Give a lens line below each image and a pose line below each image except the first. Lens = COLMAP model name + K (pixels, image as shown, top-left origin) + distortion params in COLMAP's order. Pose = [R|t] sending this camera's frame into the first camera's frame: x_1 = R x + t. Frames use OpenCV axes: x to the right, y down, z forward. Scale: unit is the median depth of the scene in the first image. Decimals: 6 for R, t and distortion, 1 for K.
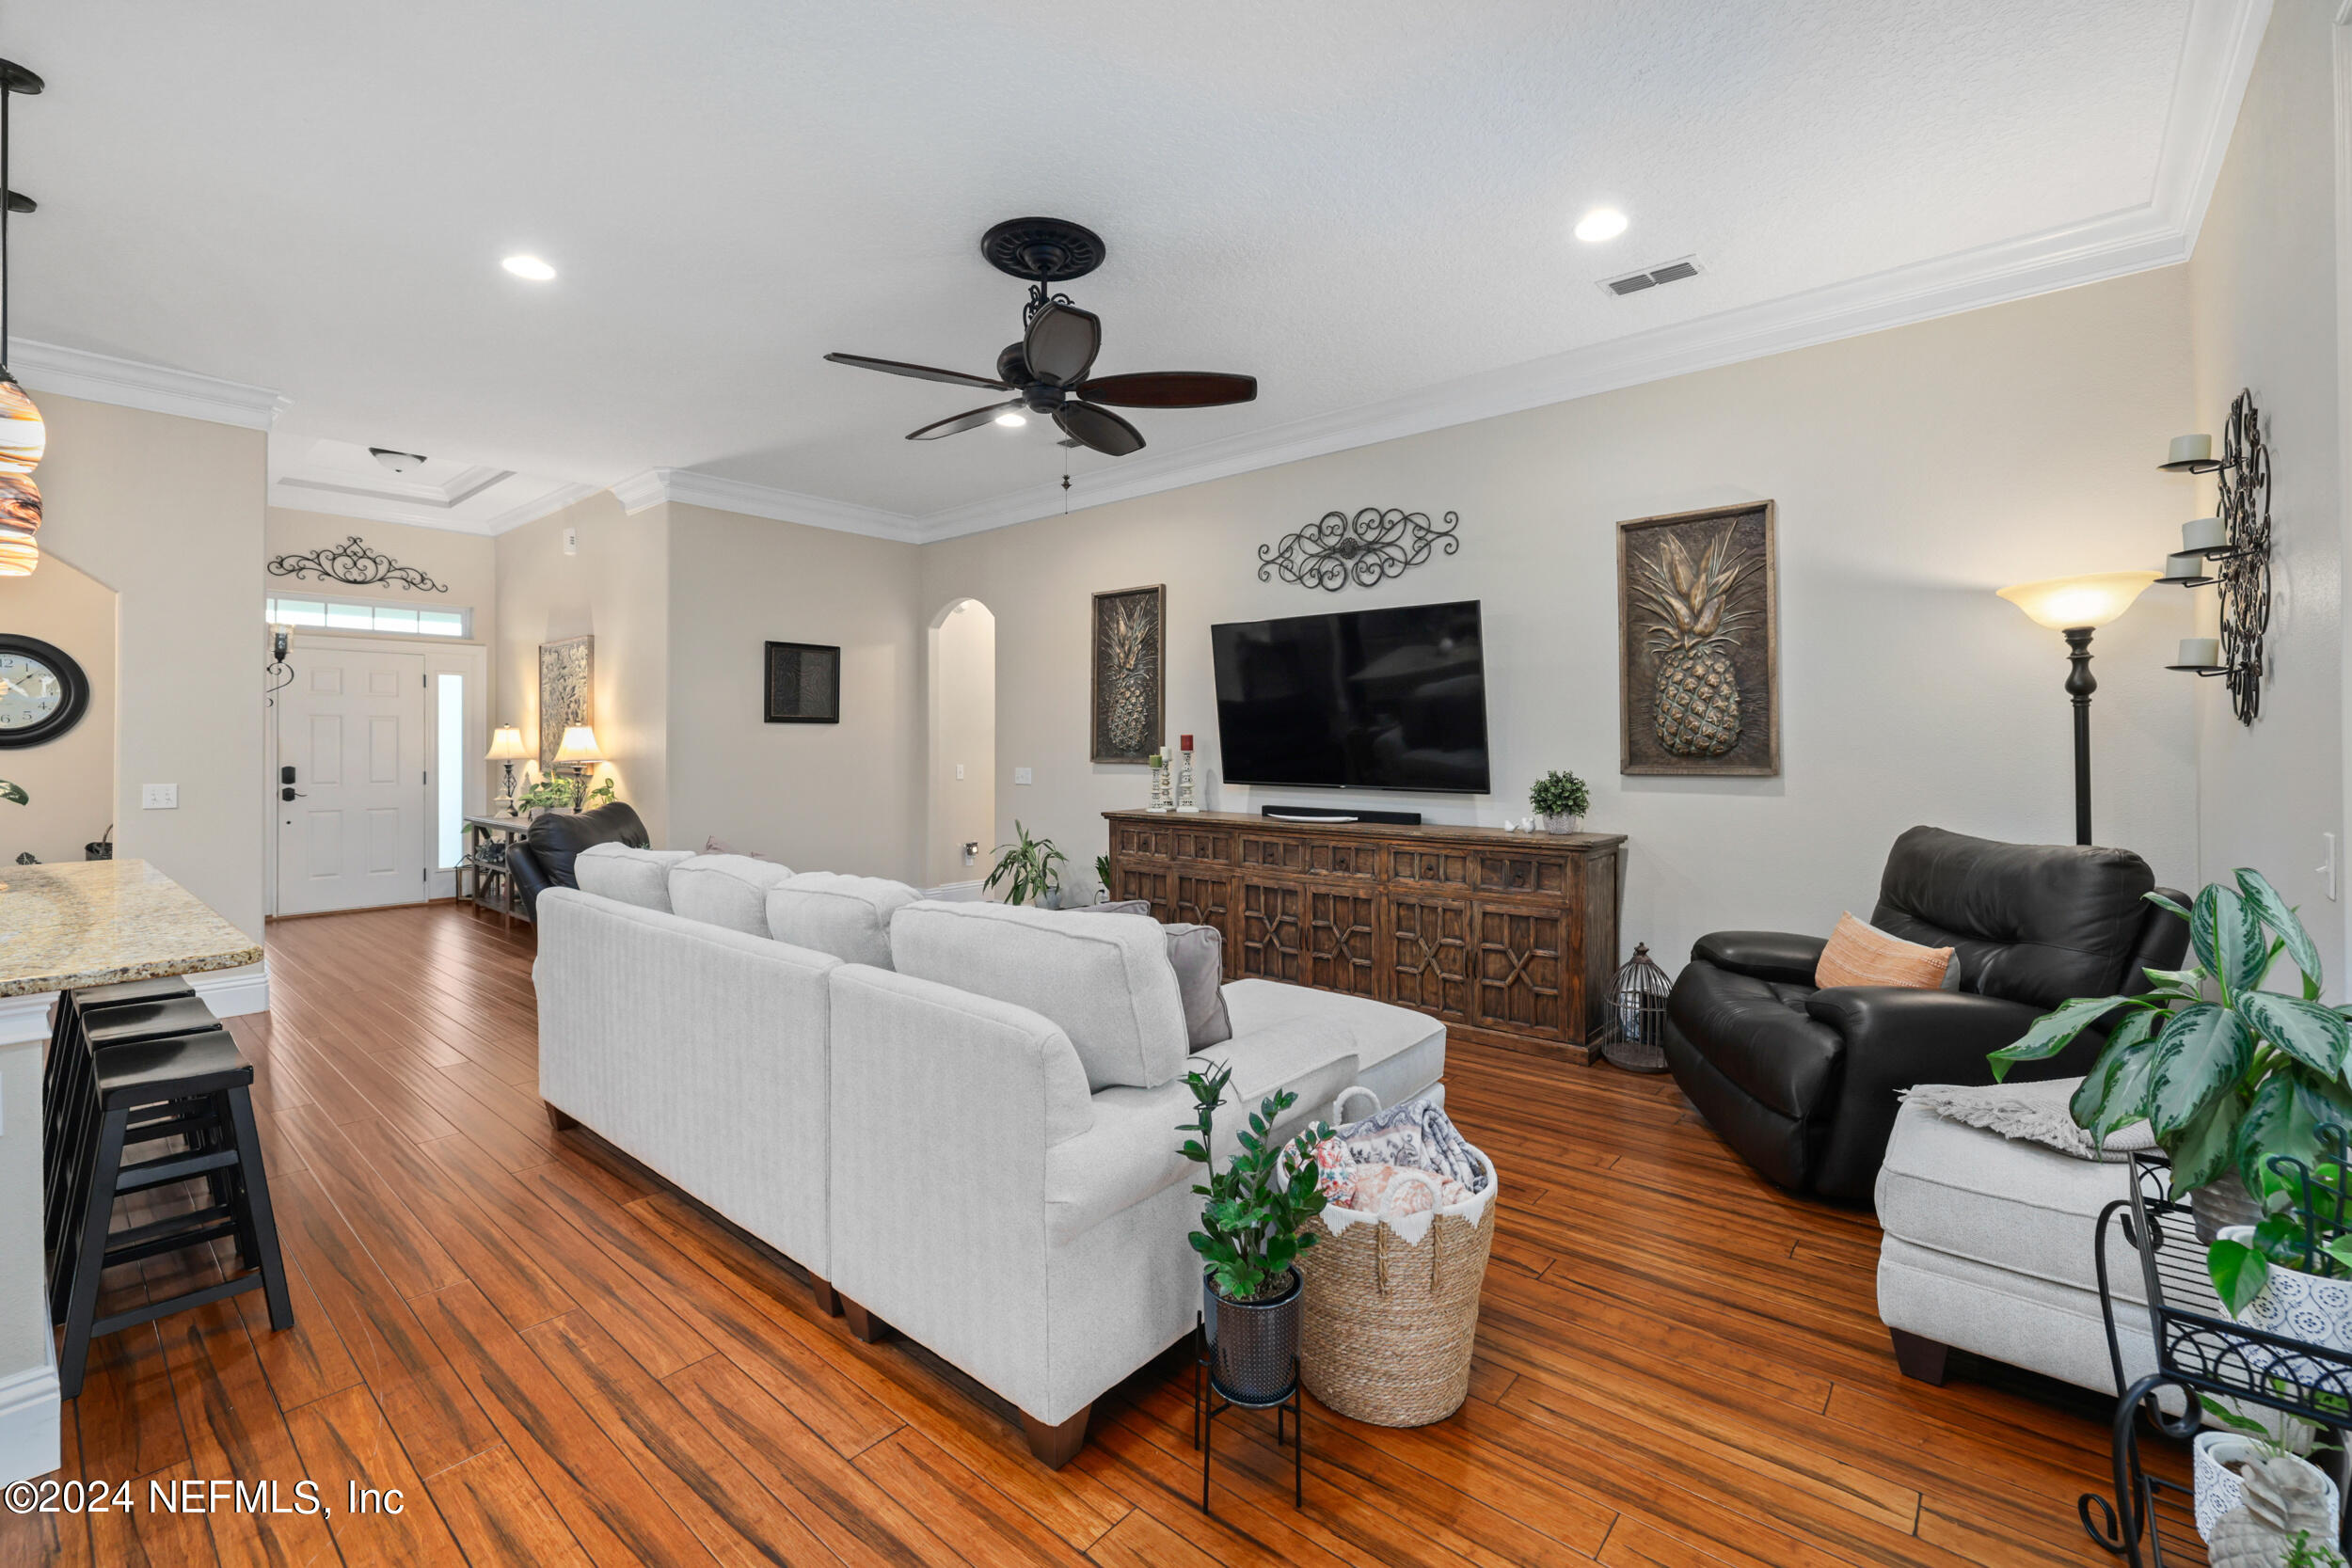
lens RADIAL K [[989.4, 0, 1166.7], [0, 989.4, 744.2], [0, 0, 1]] dist [-0.004018, 0.001283]
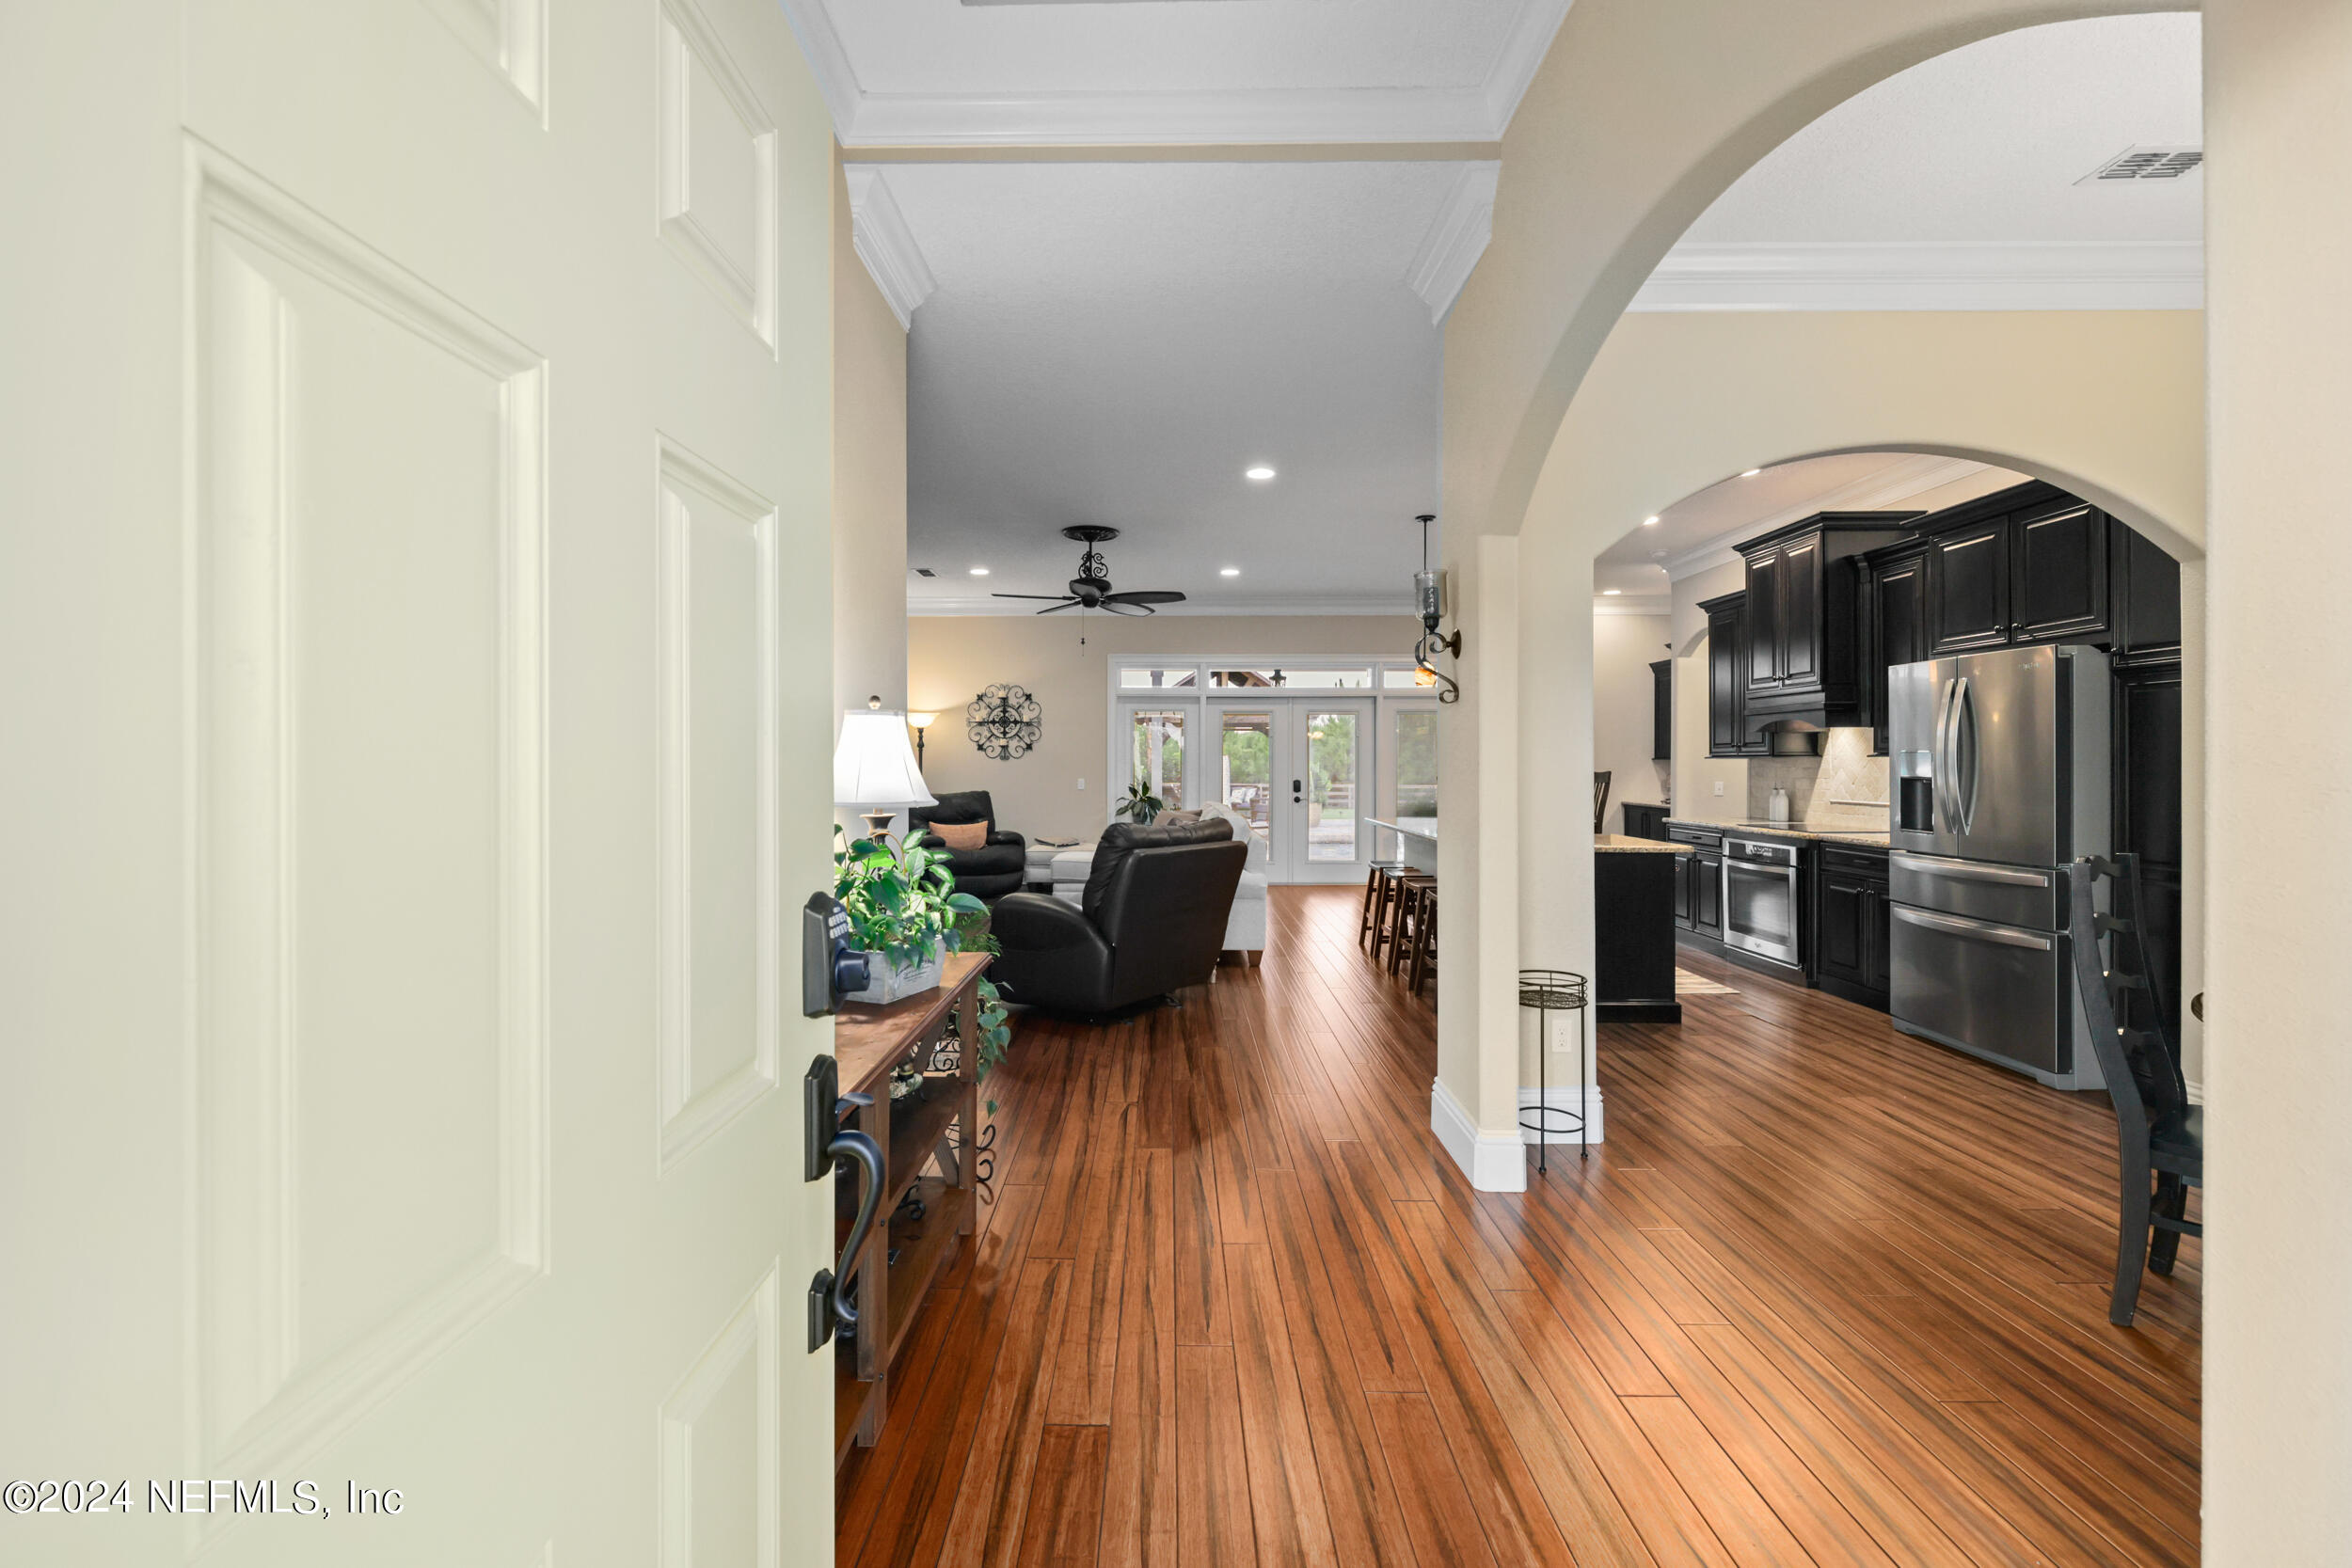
lens RADIAL K [[989.4, 0, 1151.8], [0, 989.4, 766.2], [0, 0, 1]] dist [-0.004018, 0.001283]
pose [[-0.636138, -0.000874, 0.771575, -1.244506], [-0.003066, 0.999994, -0.001395, 0.006447], [-0.771569, -0.003254, -0.636137, 1.502215]]
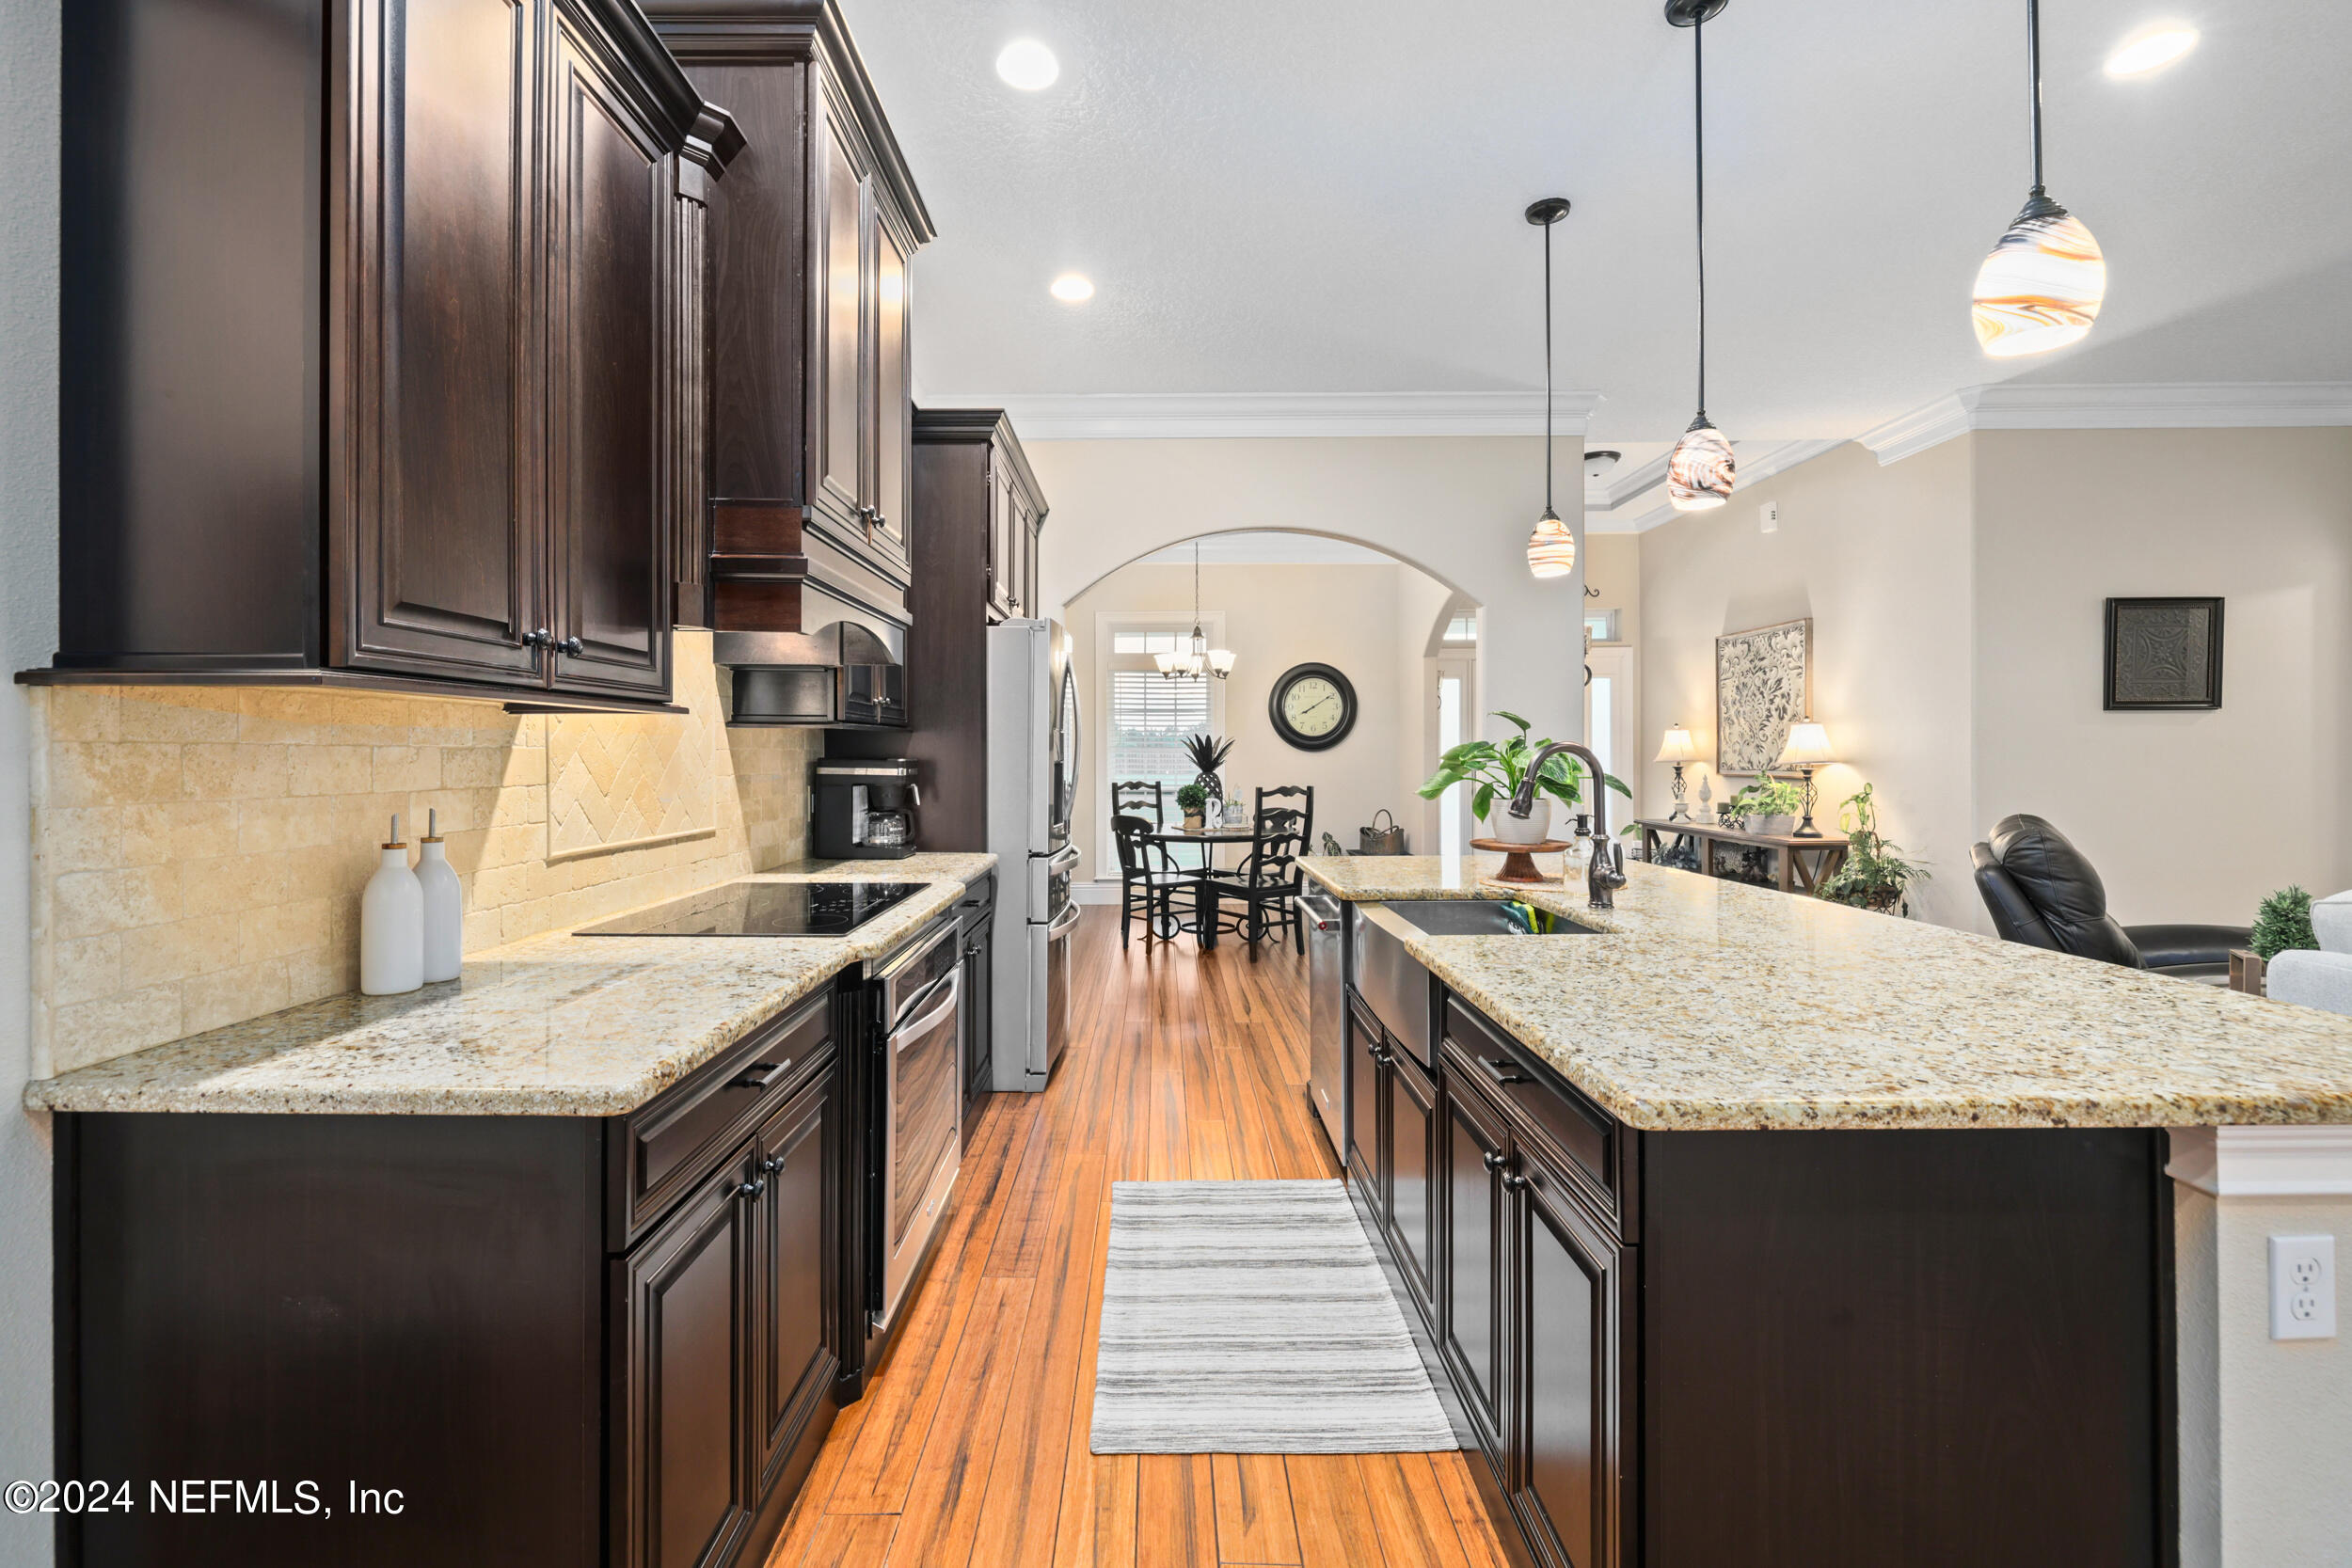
lens RADIAL K [[989.4, 0, 1152.1], [0, 989.4, 756.6], [0, 0, 1]] dist [-0.004018, 0.001283]
pose [[0.644738, -0.001299, -0.764403, -0.391466], [0.005954, 0.999977, 0.003323, 0.007039], [0.764381, -0.006694, 0.644731, -0.001348]]
